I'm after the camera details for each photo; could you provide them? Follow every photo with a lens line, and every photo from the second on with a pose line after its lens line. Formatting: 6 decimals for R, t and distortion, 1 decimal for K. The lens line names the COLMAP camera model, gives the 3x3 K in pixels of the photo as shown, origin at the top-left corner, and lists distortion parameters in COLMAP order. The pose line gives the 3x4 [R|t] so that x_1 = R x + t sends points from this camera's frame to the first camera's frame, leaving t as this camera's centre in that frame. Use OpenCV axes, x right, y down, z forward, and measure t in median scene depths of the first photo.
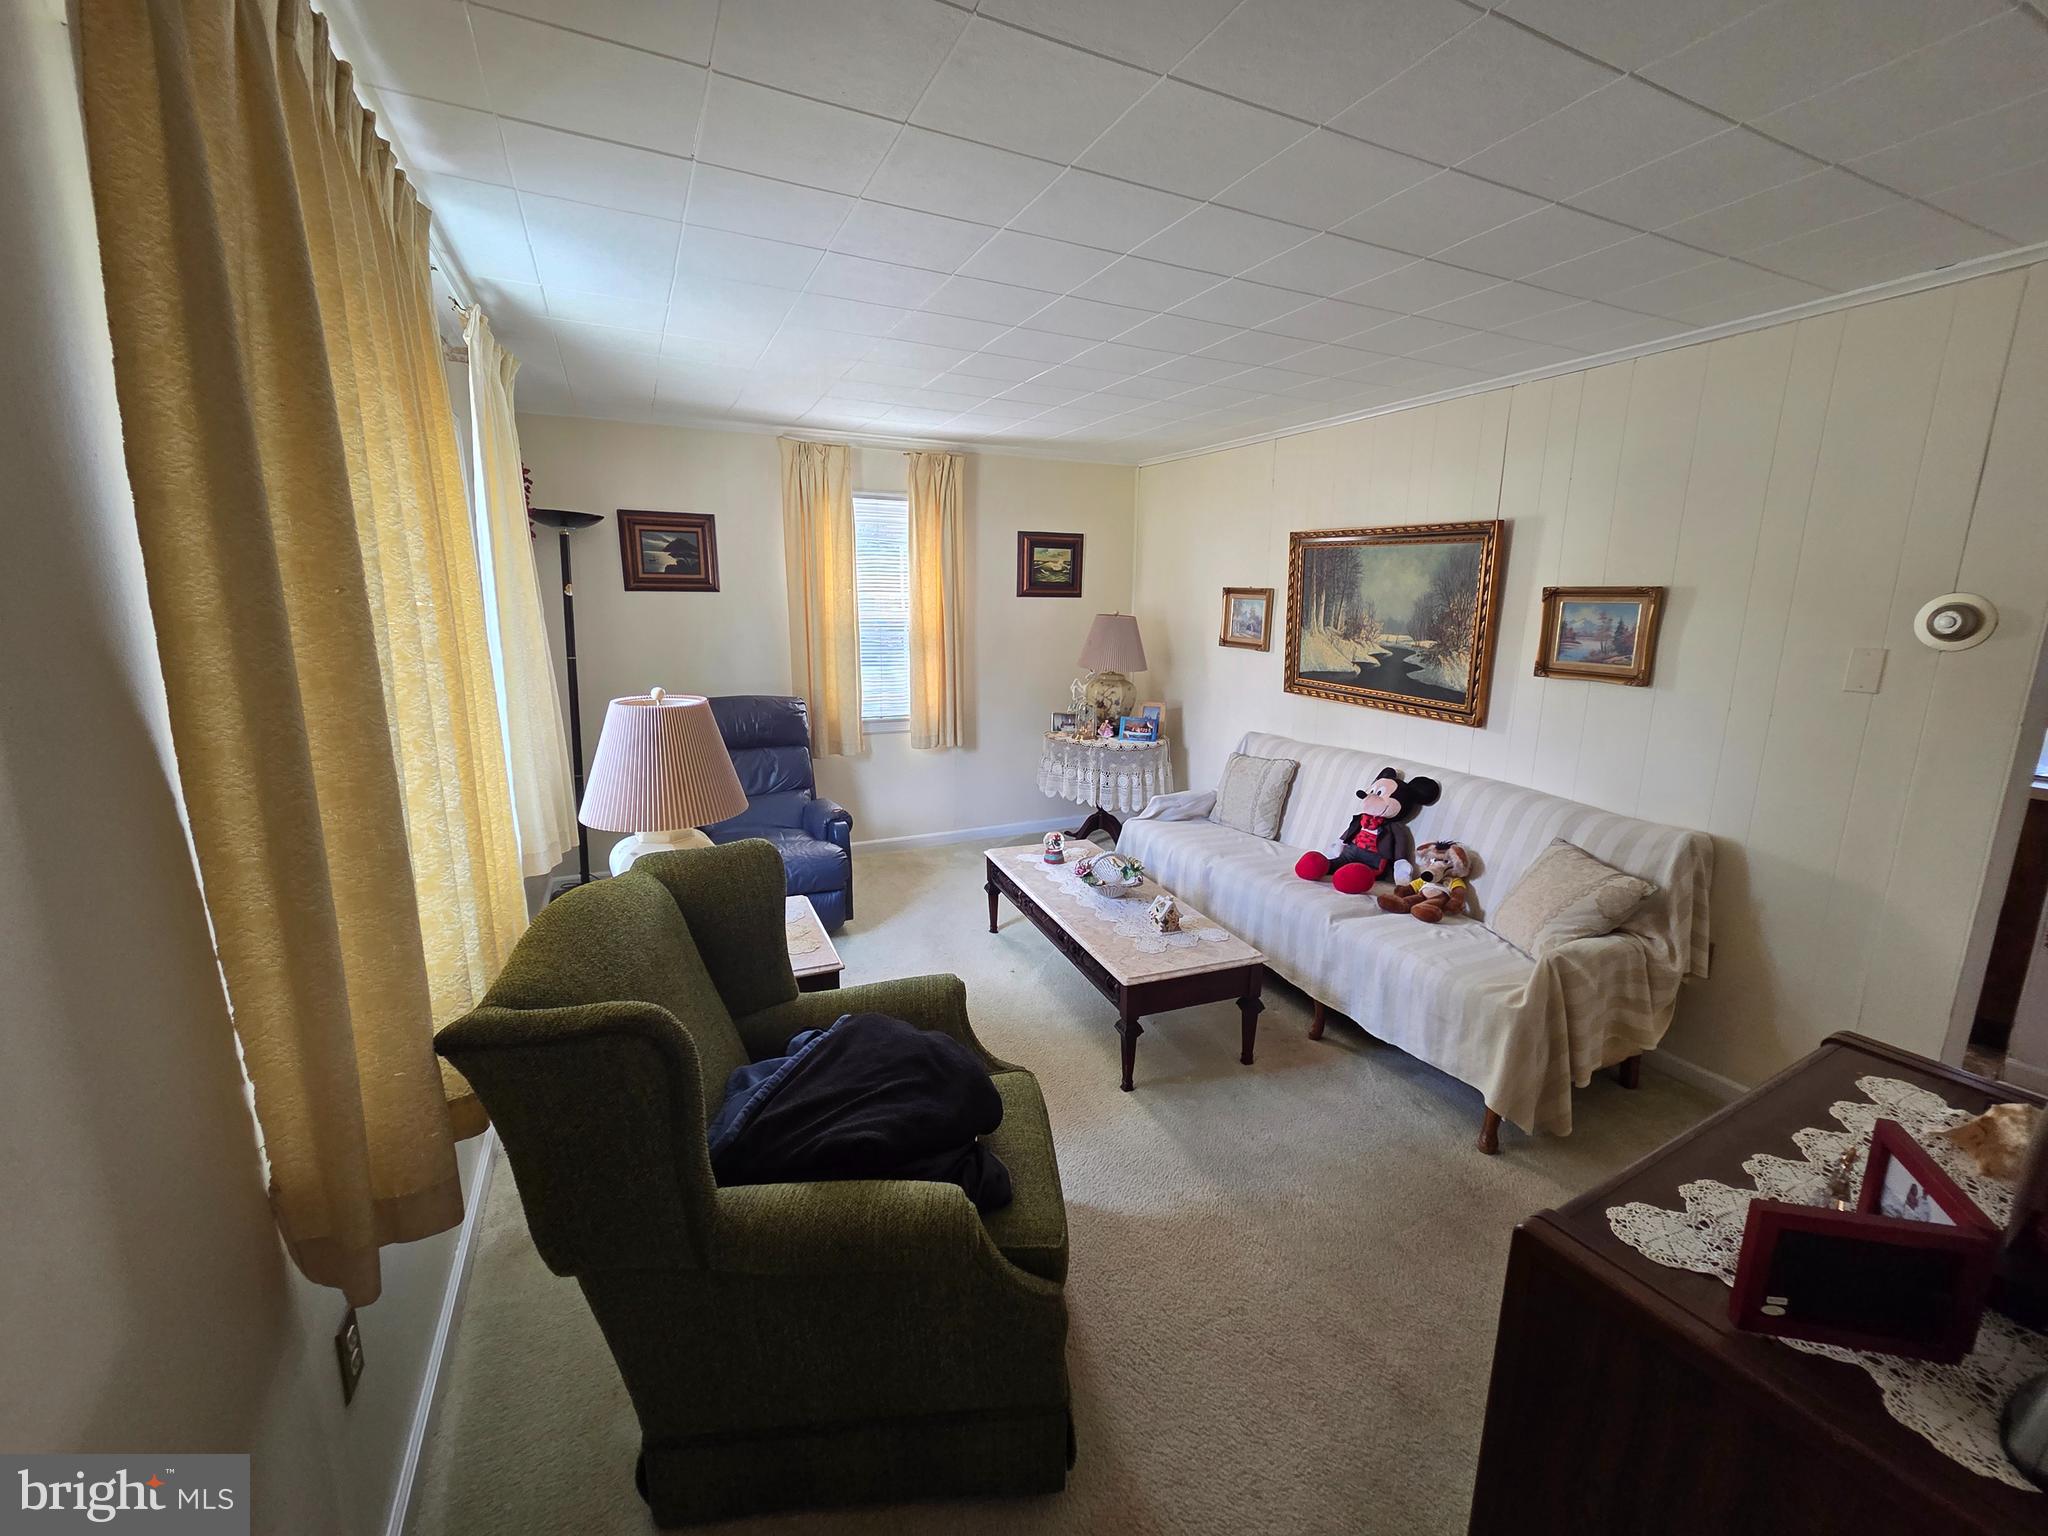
lens RADIAL K [[839.0, 0, 1037.9], [0, 839.0, 769.1], [0, 0, 1]] dist [0.000311, -0.000196]
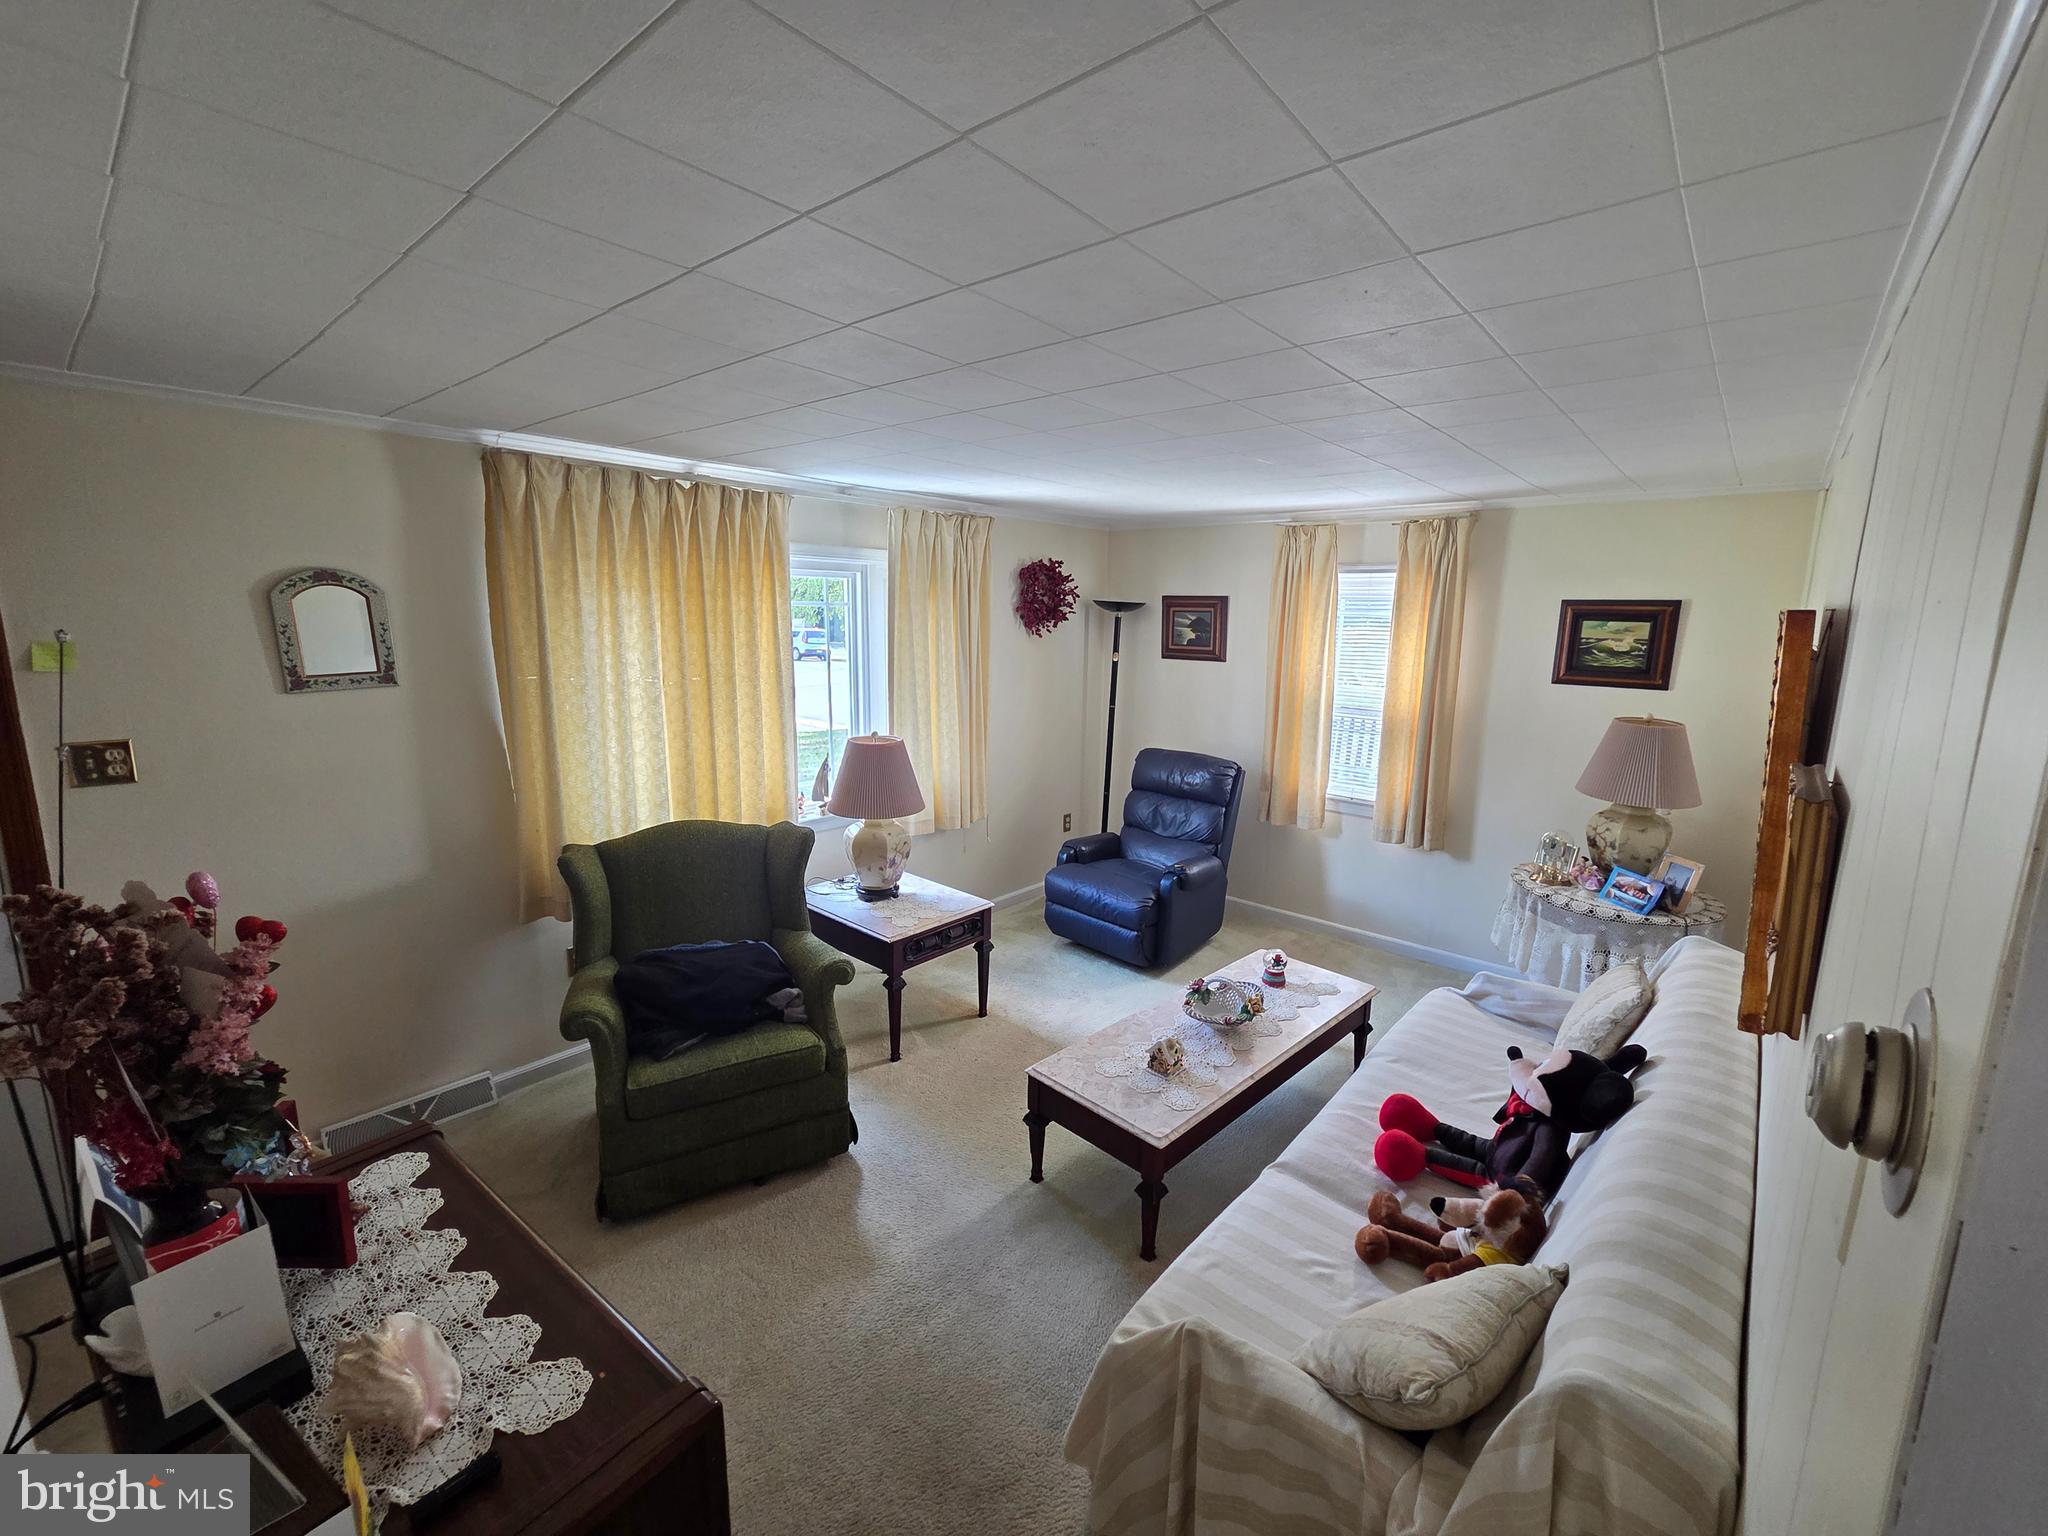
lens RADIAL K [[839.0, 0, 1035.5], [0, 839.0, 759.5], [0, 0, 1]] dist [0.000311, -0.000196]
pose [[0.401338, 0.152690, -0.903113, 0.553658], [-0.204665, 0.976026, 0.074065, -0.109195], [0.892771, 0.155111, 0.422967, 0.294323]]
